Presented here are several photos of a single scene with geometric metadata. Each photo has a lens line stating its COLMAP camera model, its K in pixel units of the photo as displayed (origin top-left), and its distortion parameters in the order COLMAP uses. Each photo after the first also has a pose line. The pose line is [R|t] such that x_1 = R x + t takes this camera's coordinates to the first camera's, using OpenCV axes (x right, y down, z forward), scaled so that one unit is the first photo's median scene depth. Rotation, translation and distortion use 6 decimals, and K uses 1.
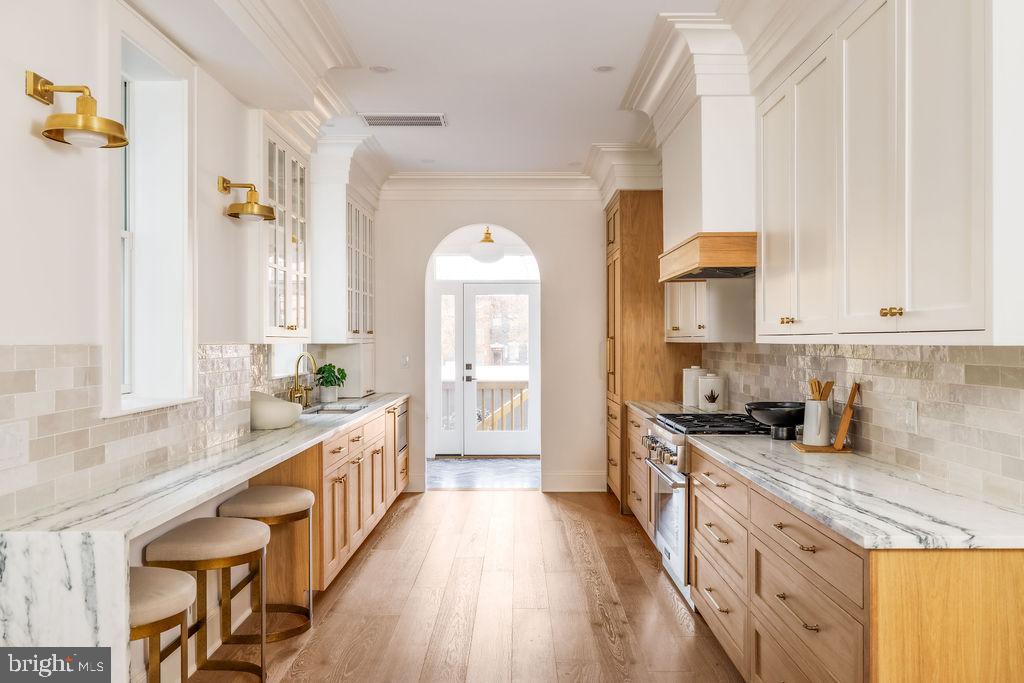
lens RADIAL K [[828.4, 0, 512.0], [0, 828.4, 341.5], [0, 0, 1]] dist [0.001733, 0.000511]
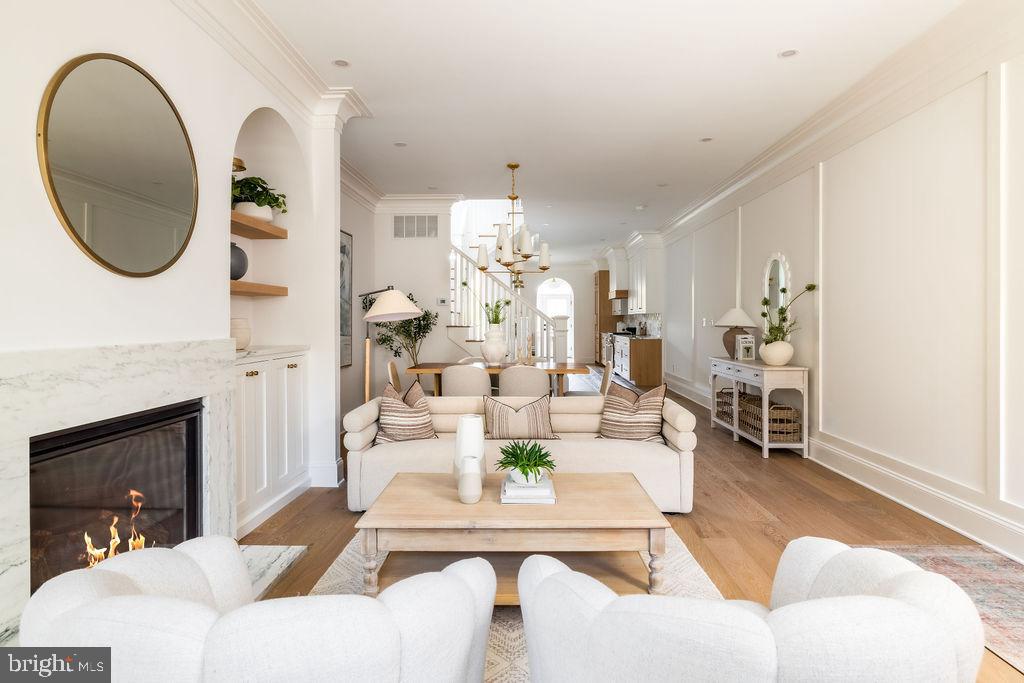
lens RADIAL K [[570.0, 0, 515.4], [0, 570.0, 325.4], [0, 0, 1]] dist [0.000907, 0.000015]
pose [[0.999744, -0.000036, -0.022634, -0.161715], [0.000206, 0.999972, 0.007537, 0.024210], [0.022633, -0.007539, 0.999715, -1.364948]]
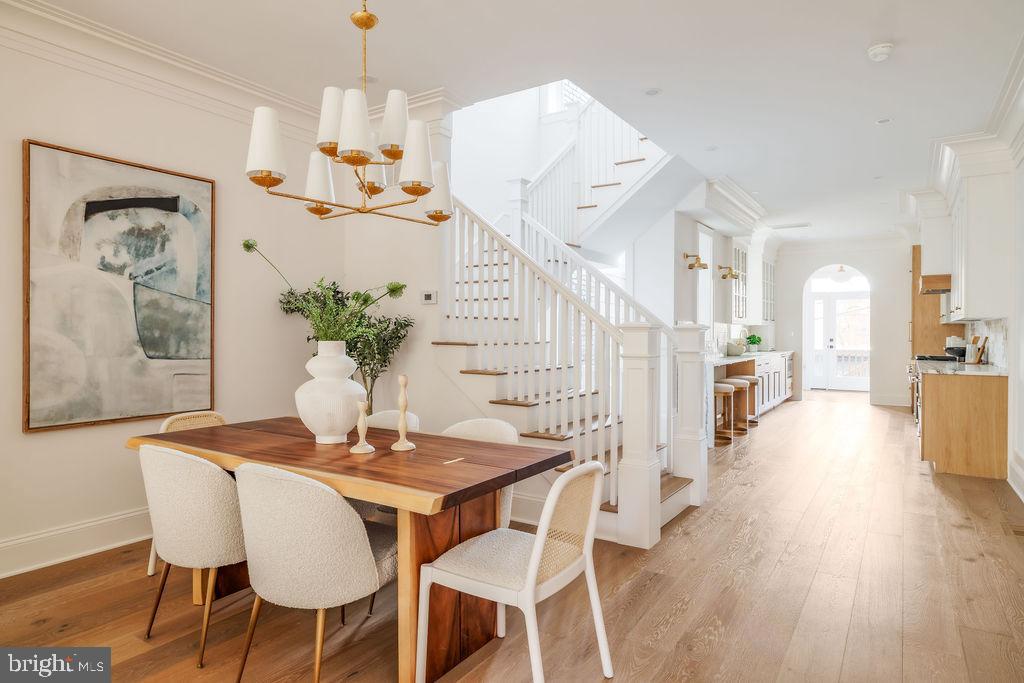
lens RADIAL K [[597.1, 0, 513.7], [0, 597.1, 334.4], [0, 0, 1]] dist [-0.007043, -0.001231]
pose [[0.838082, 0.006801, -0.545502, 0.111712], [-0.004731, 0.999975, 0.005198, 0.021564], [0.545524, -0.001776, 0.838093, -0.687502]]
